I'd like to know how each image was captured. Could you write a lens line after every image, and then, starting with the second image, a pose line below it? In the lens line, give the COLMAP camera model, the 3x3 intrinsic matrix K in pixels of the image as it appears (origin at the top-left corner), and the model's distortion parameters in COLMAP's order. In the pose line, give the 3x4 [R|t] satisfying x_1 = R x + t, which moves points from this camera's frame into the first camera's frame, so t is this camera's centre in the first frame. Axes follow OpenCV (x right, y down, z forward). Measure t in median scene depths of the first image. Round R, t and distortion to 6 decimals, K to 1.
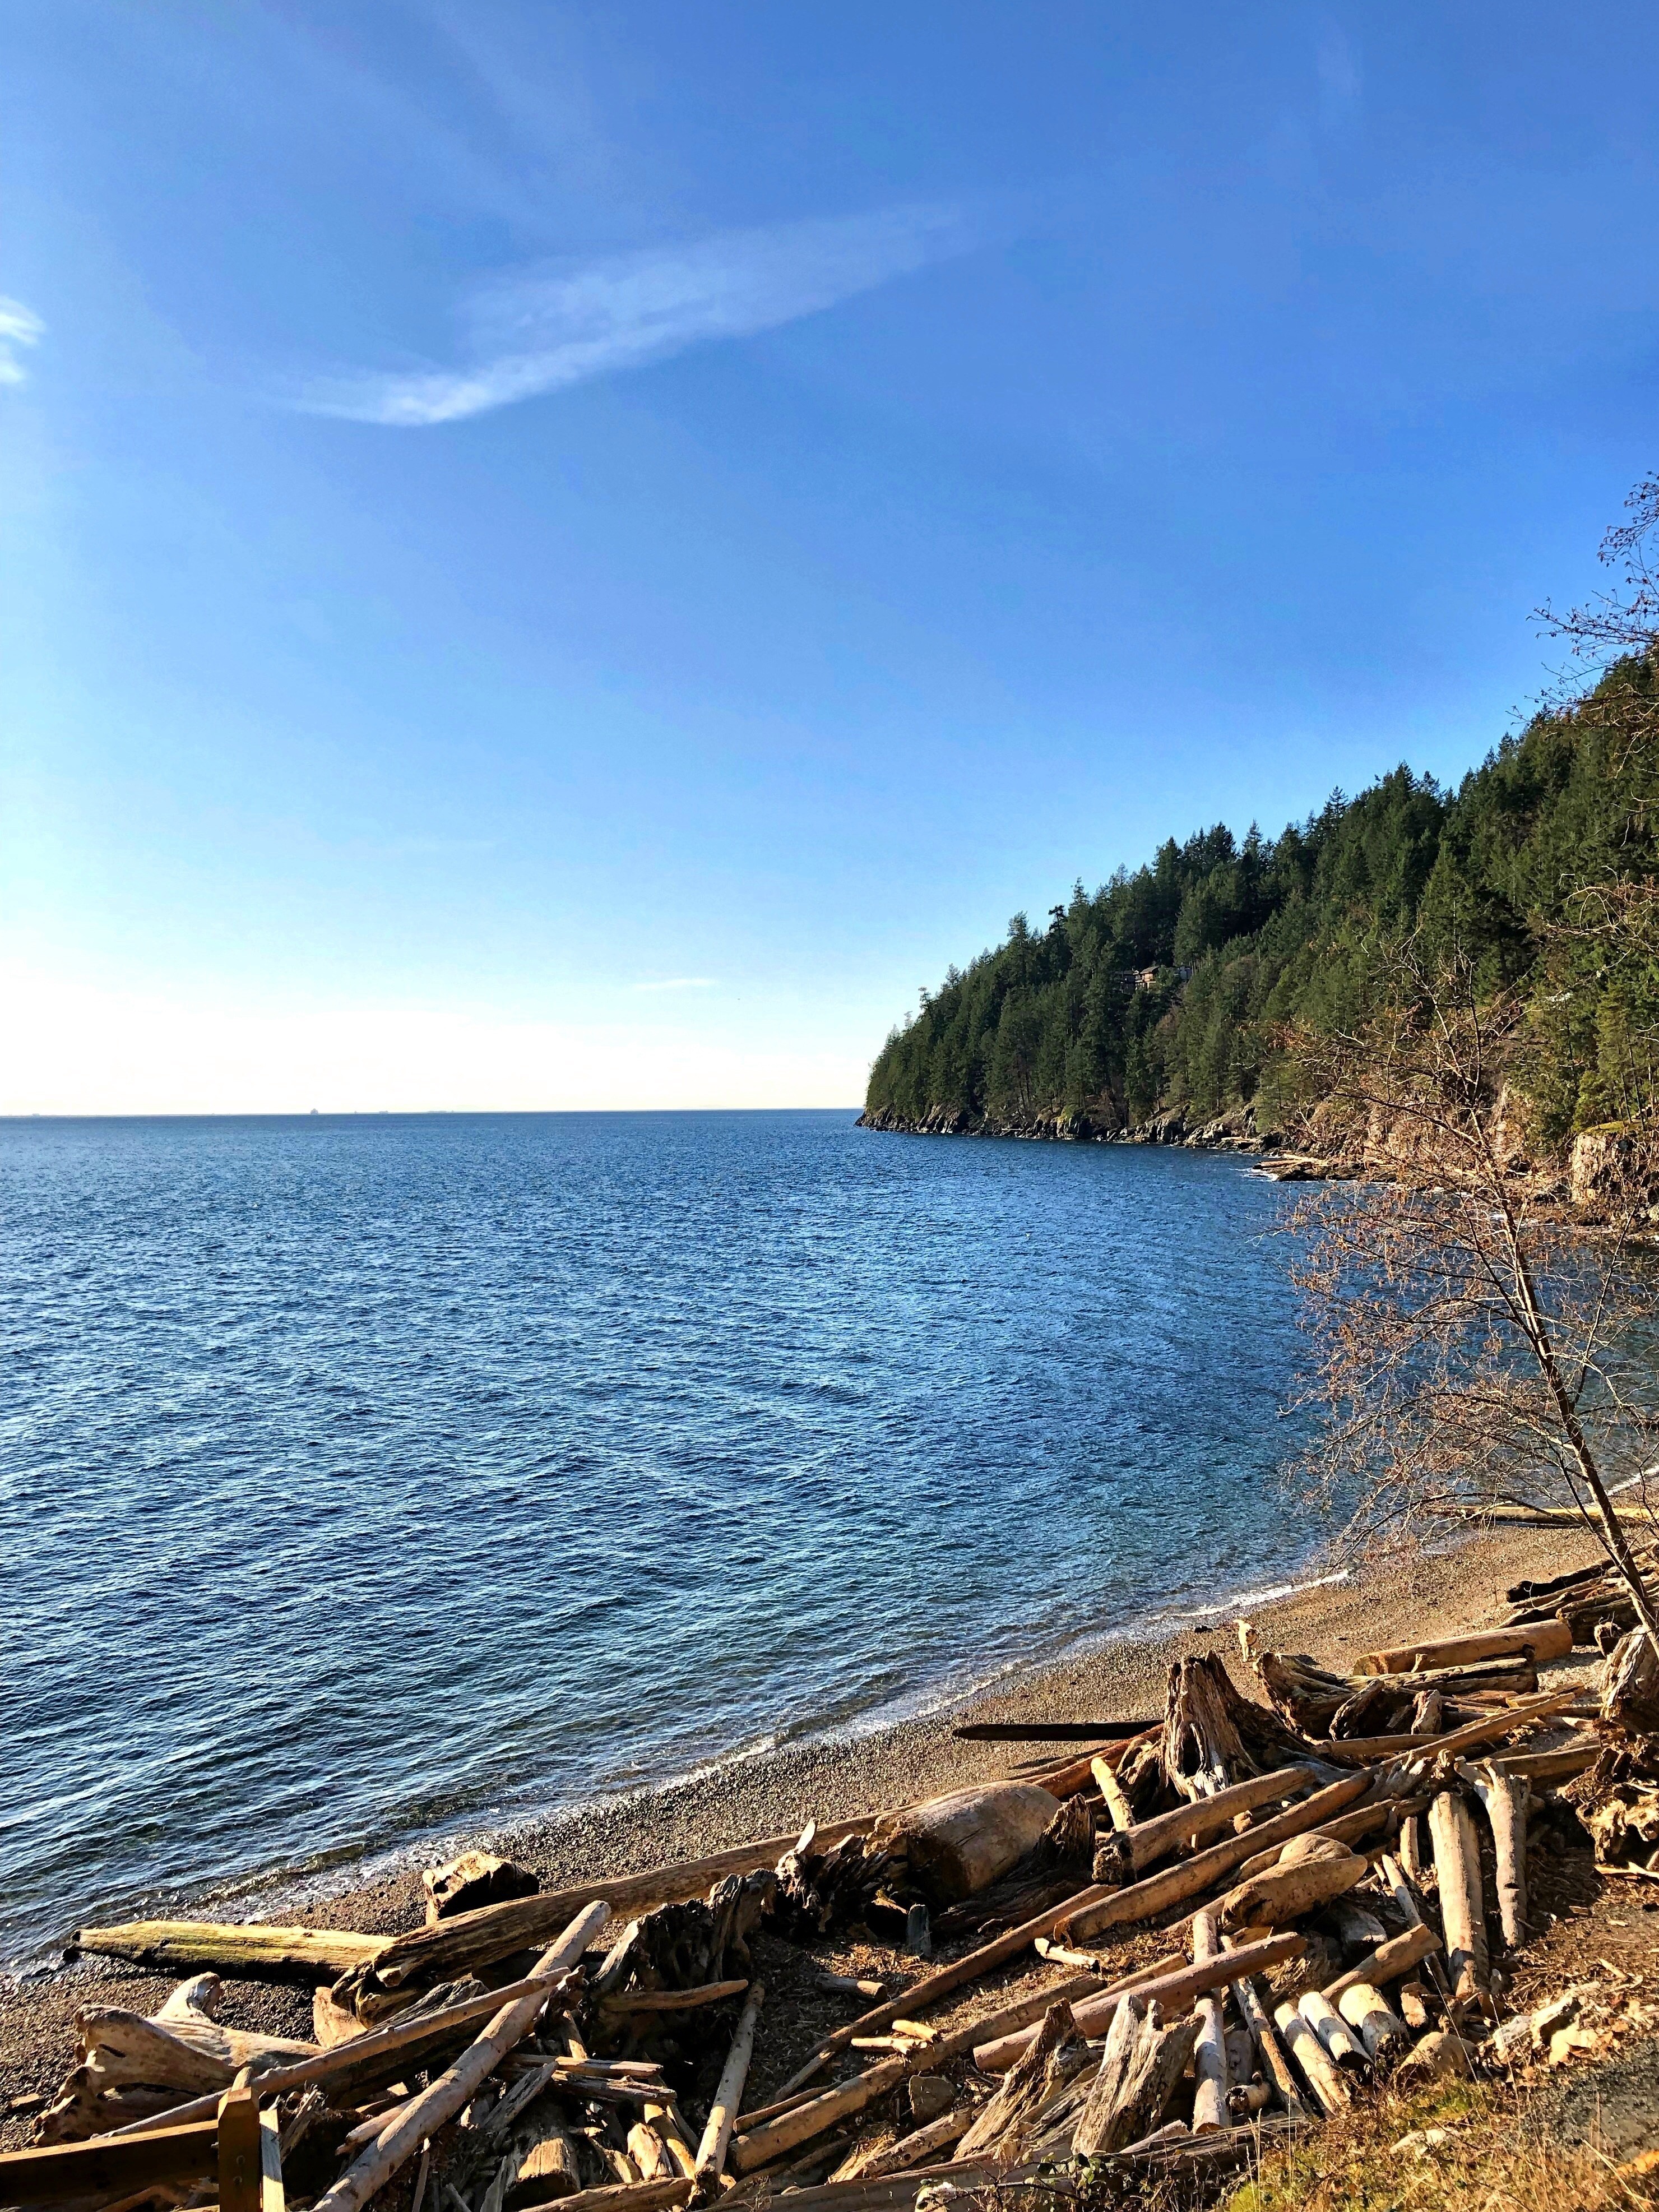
lens RADIAL K [[1971.8, 0, 781.2], [0, 1971.8, 1106.0], [0, 0, 1]] dist [0.018700, -0.031559]
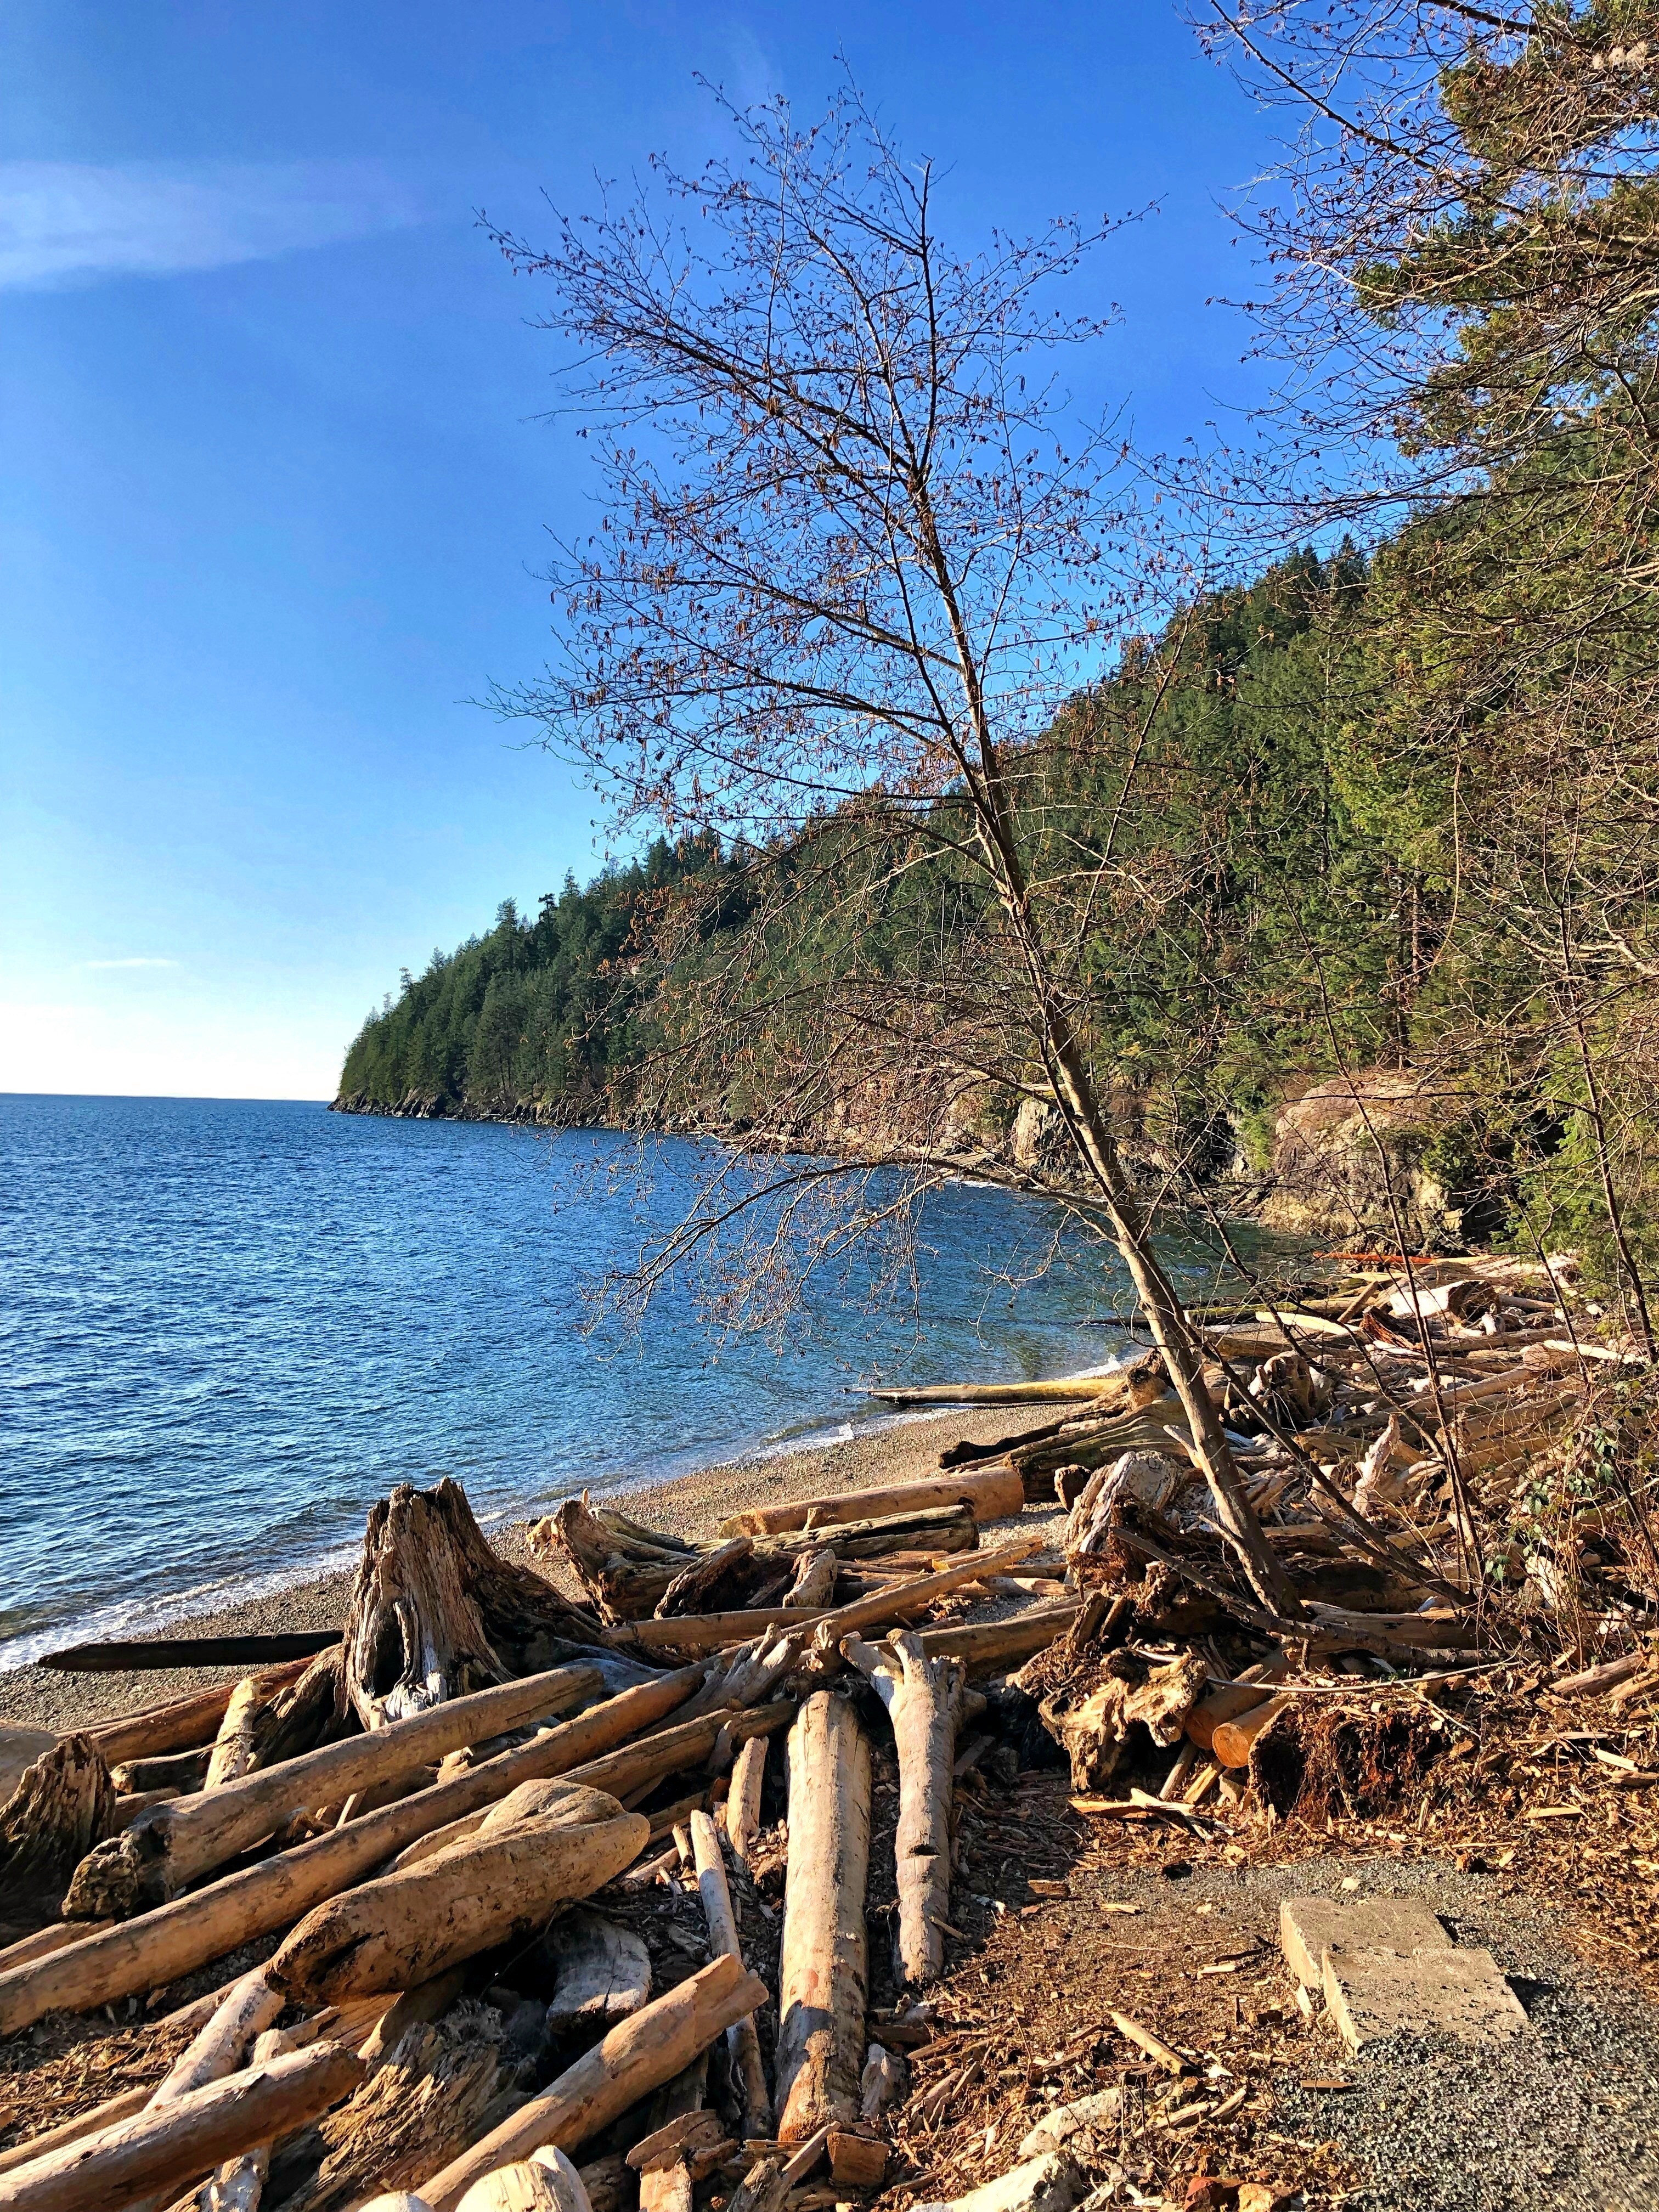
lens RADIAL K [[1972.0, 0, 883.1], [0, 1972.0, 1089.7], [0, 0, 1]] dist [0.018700, -0.031559]
pose [[0.950836, 0.037377, 0.307432, 0.155852], [-0.036845, 0.999293, -0.007534, 0.161487], [-0.307496, -0.004163, 0.951540, 0.414249]]
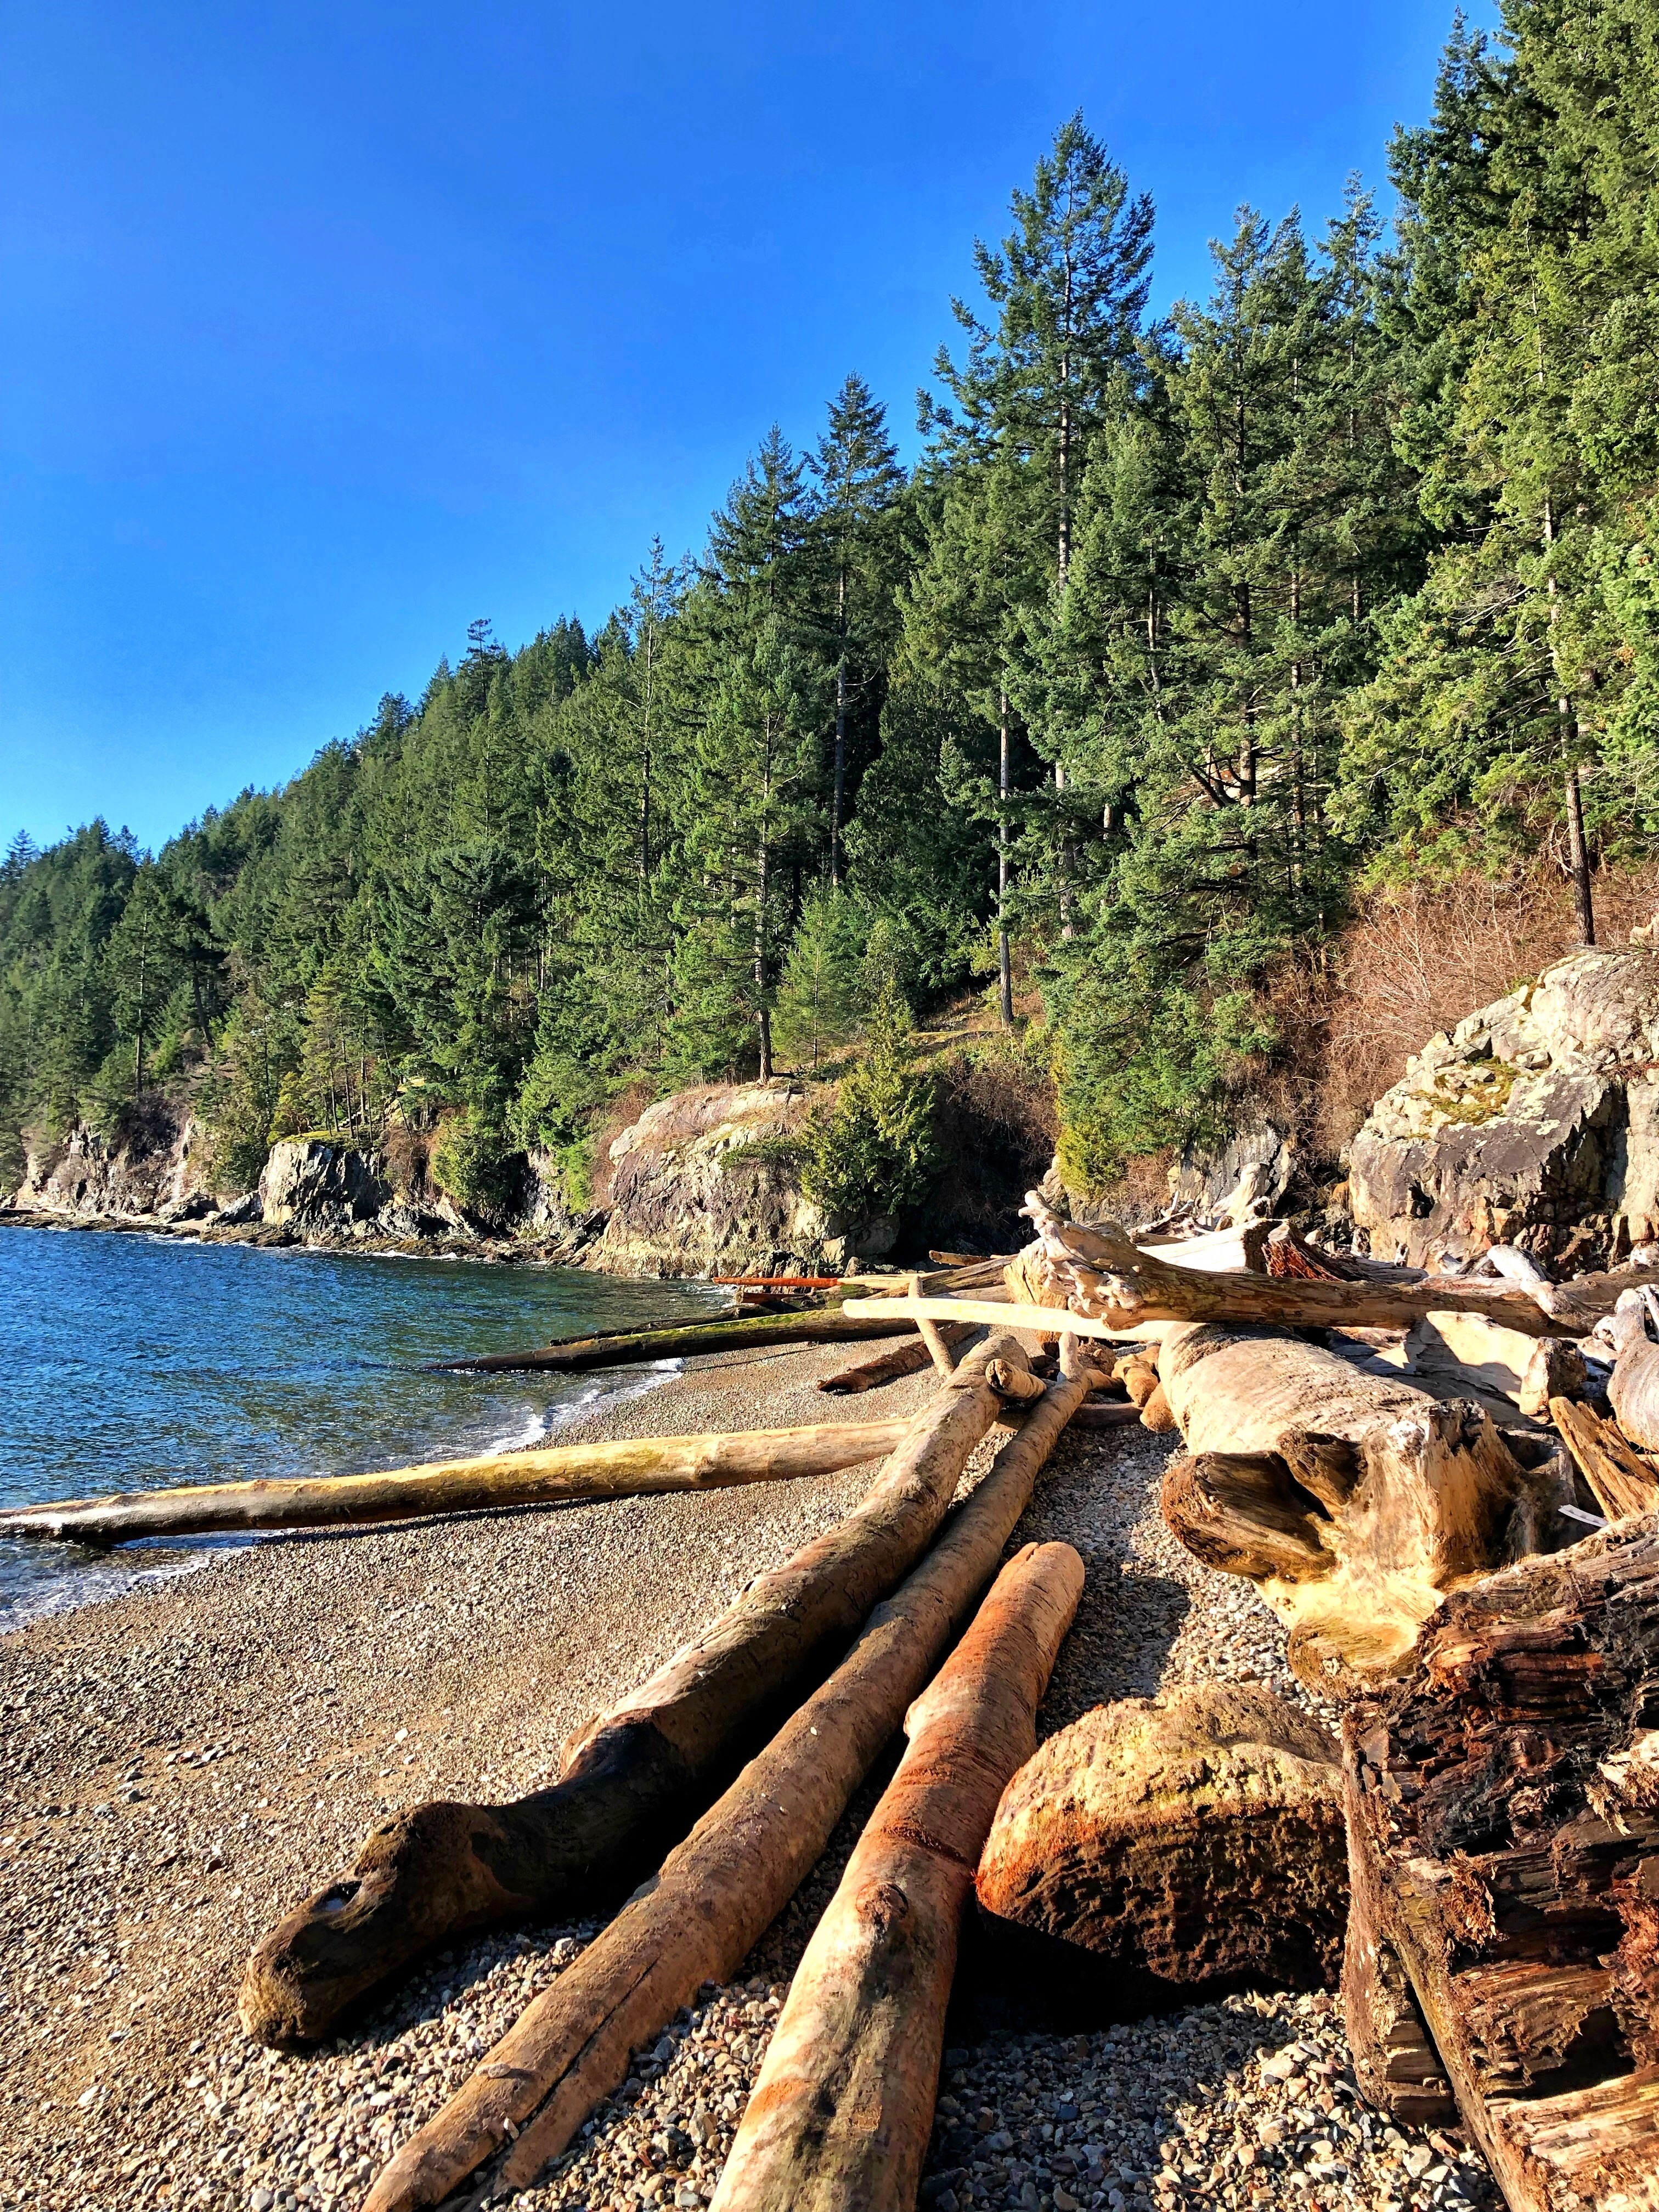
lens RADIAL K [[1977.0, 0, 1008.9], [0, 1977.0, 1019.2], [0, 0, 1]] dist [0.010398, -0.022440]
pose [[0.734844, 0.085428, 0.672835, 0.460435], [-0.026451, 0.994891, -0.097430, 0.295735], [-0.677720, 0.053799, 0.733349, 1.284895]]
